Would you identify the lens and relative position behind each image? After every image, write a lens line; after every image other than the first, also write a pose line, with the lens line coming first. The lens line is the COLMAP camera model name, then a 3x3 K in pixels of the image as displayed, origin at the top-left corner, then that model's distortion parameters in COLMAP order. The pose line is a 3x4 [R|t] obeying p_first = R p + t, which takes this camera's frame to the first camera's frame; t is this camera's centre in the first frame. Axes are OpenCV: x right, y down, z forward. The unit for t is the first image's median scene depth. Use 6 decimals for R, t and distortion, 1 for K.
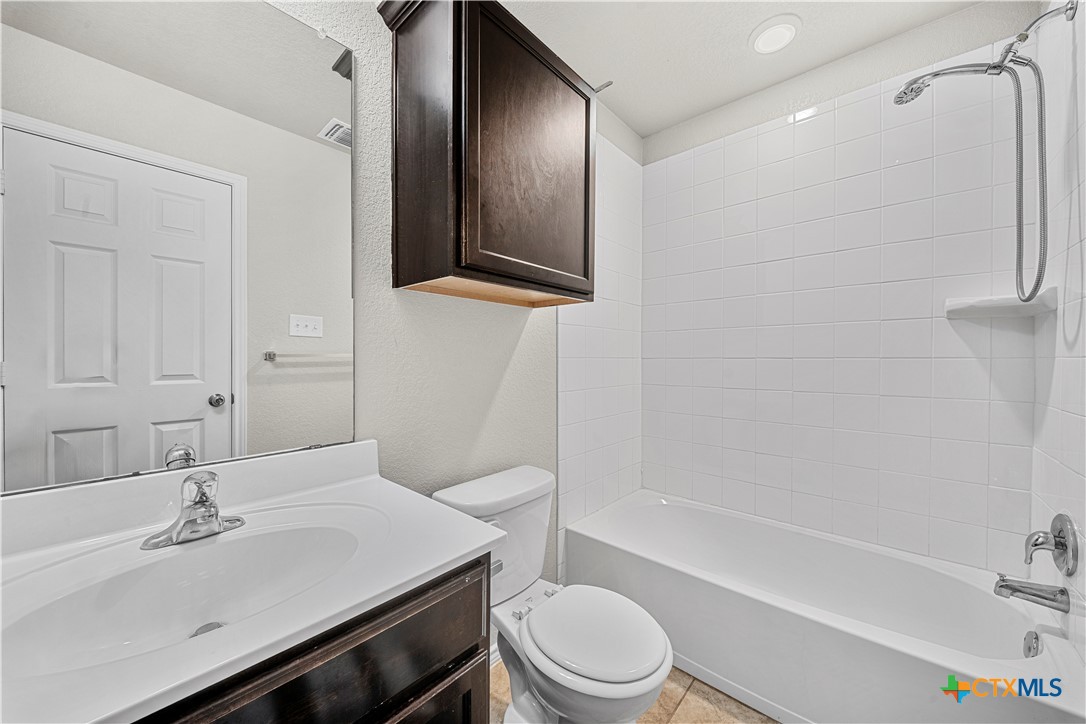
lens RADIAL K [[390.6, 0, 543.4], [0, 390.6, 358.4], [0, 0, 1]] dist [0.000309, 0.000009]
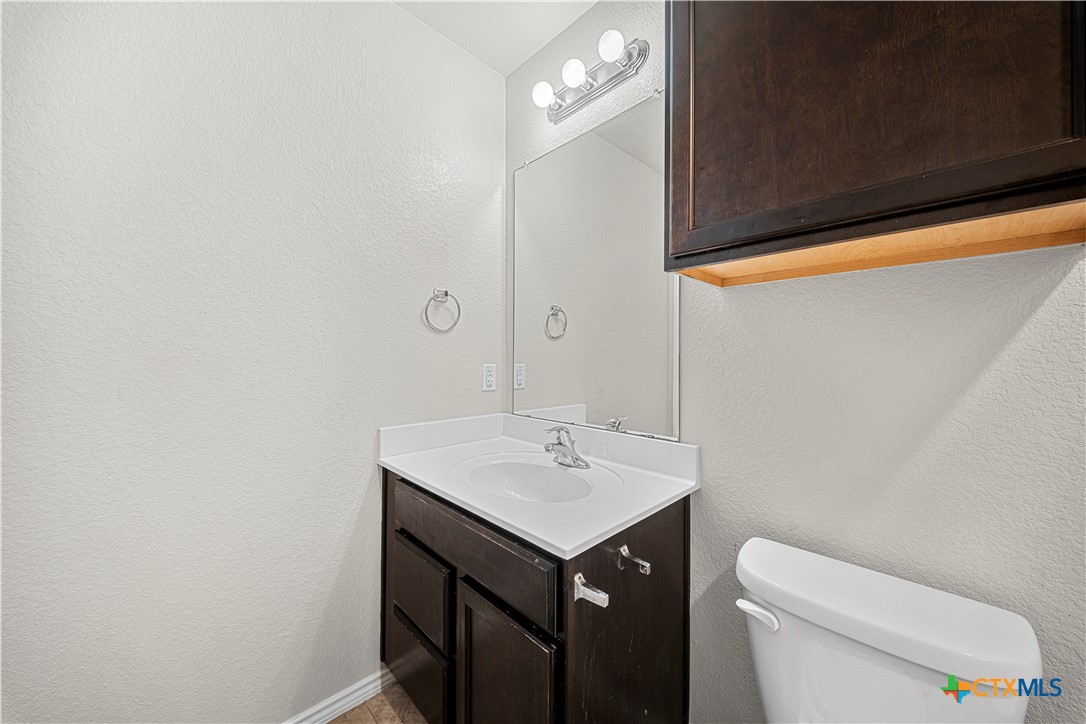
lens RADIAL K [[390.6, 0, 543.3], [0, 390.6, 358.0], [0, 0, 1]] dist [0.000309, 0.000009]
pose [[-0.075728, 0.002080, -0.997126, 0.858548], [-0.008862, 0.999957, 0.002759, -0.020860], [0.997089, 0.009045, -0.075706, 1.017518]]
